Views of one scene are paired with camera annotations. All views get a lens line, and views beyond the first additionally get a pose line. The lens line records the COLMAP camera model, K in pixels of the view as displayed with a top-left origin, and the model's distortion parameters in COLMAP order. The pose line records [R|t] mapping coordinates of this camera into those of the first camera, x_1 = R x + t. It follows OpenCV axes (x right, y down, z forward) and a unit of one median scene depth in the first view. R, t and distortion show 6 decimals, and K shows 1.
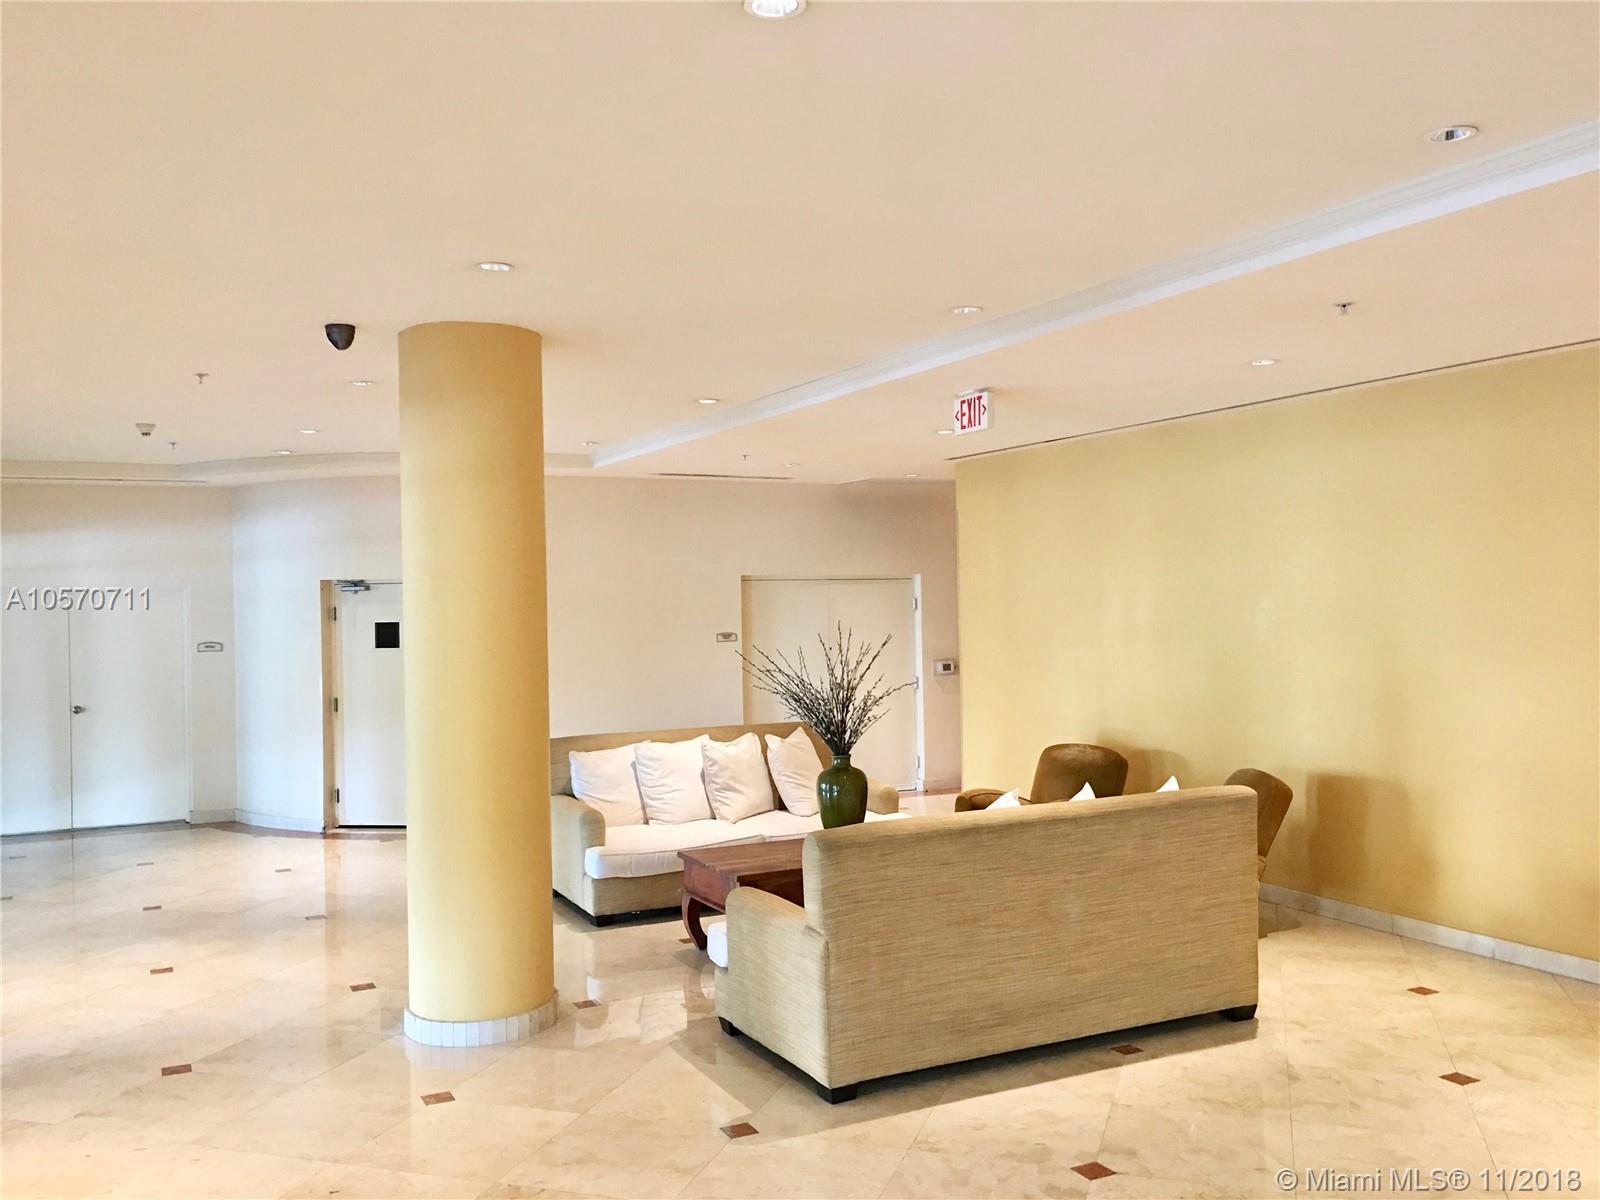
lens RADIAL K [[1369.4, 0, 793.6], [0, 1369.4, 596.6], [0, 0, 1]] dist [0.029037, -0.040140]
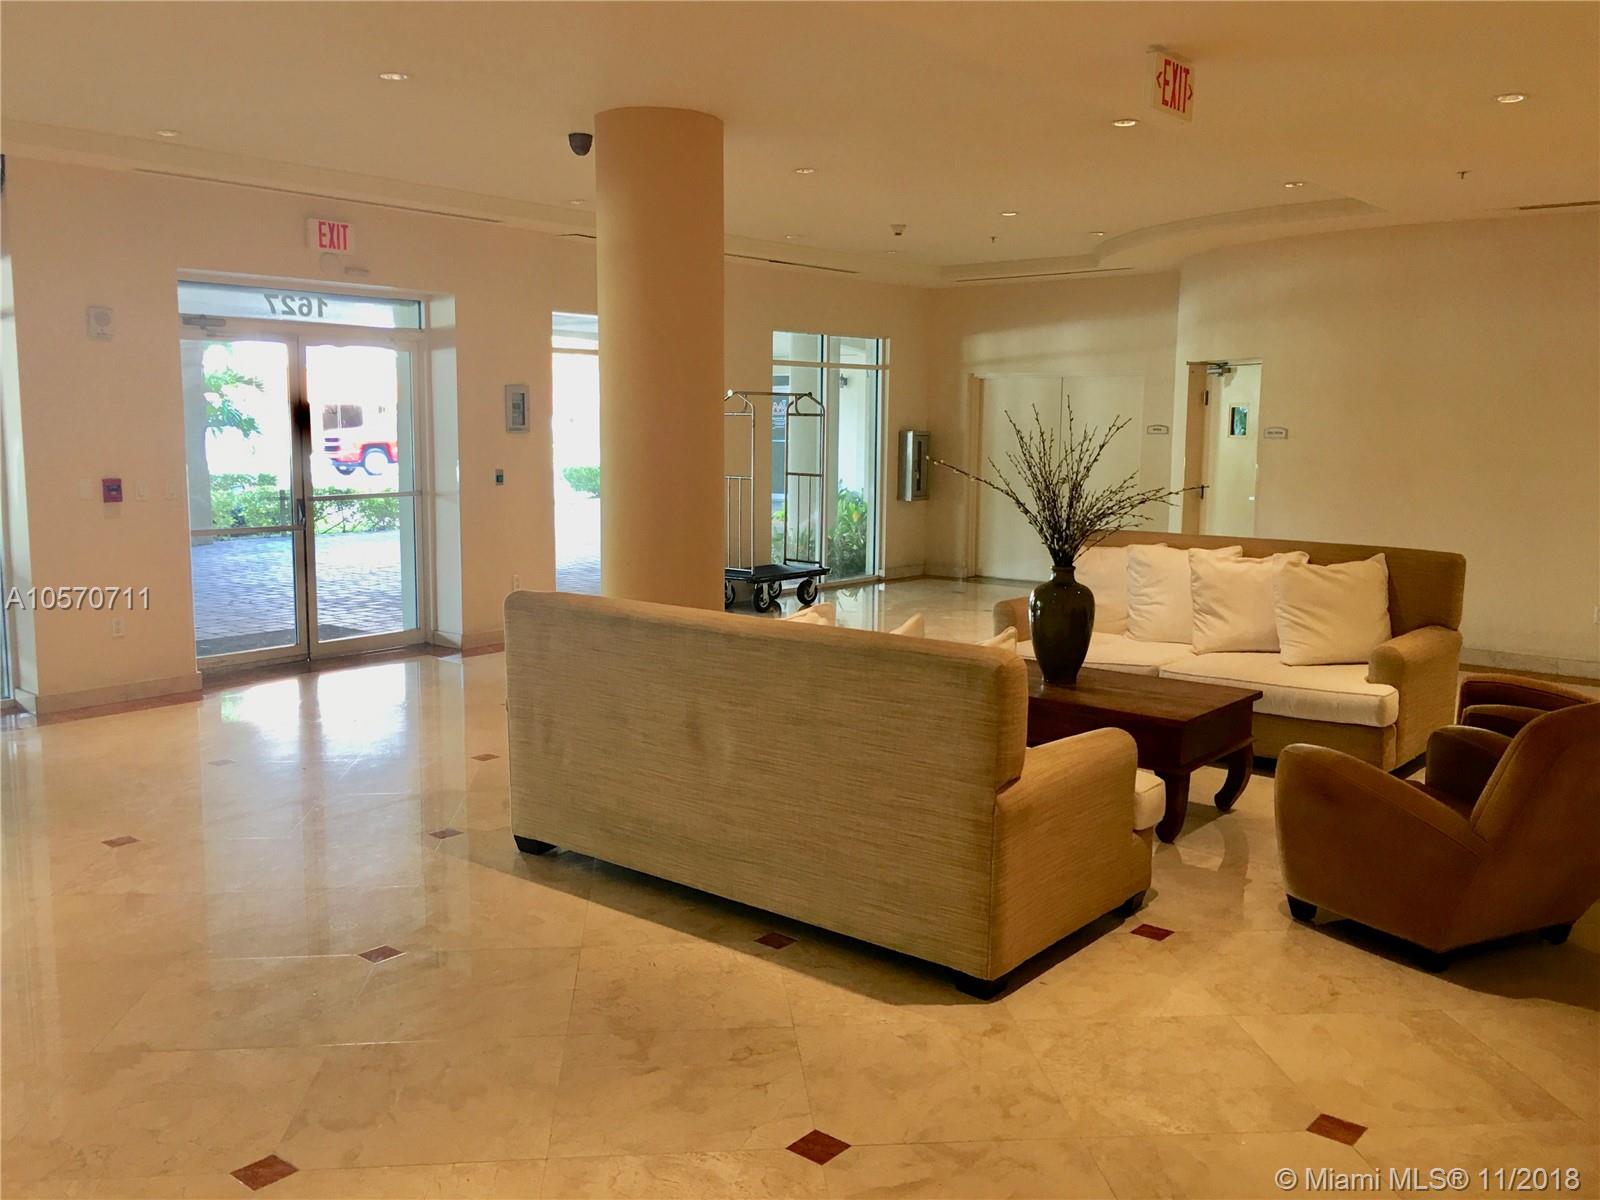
lens RADIAL K [[1369.4, 0, 798.0], [0, 1369.4, 606.6], [0, 0, 1]] dist [0.029037, -0.040140]
pose [[0.397236, 0.146696, -0.905916, 0.913974], [-0.010602, 0.987809, 0.155308, 0.021427], [0.917655, -0.052090, 0.393949, 0.707490]]
